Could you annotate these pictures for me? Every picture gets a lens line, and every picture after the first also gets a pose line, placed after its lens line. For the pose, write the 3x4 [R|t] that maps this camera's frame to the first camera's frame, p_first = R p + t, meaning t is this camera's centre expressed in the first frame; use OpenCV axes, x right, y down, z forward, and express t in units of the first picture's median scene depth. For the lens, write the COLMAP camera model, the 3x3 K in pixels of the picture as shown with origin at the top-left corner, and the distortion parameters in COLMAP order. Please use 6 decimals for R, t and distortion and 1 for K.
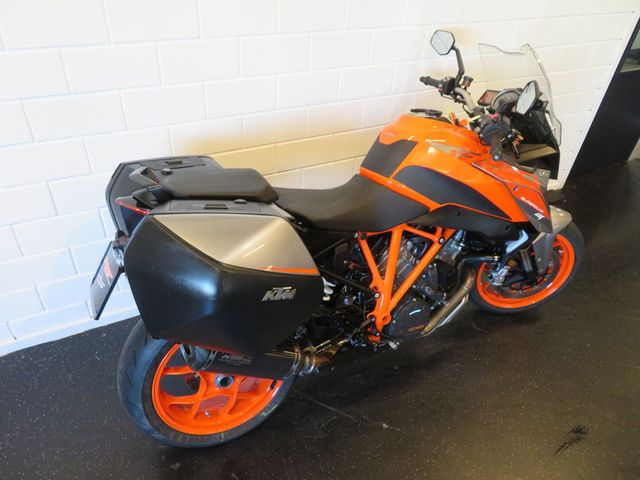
lens RADIAL K [[466.6, 0, 320.0], [0, 466.6, 240.0], [0, 0, 1]] dist [-0.001068, -0.001233]
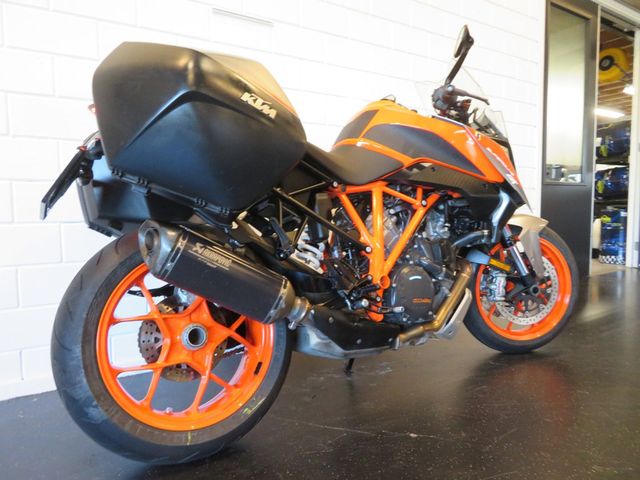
lens RADIAL K [[466.6, 0, 320.0], [0, 466.6, 240.0], [0, 0, 1]] dist [-0.001068, -0.001233]
pose [[0.991709, -0.090197, 0.091536, -0.050171], [0.125539, 0.832194, -0.540087, 0.568150], [-0.027461, 0.547100, 0.836617, 0.239249]]
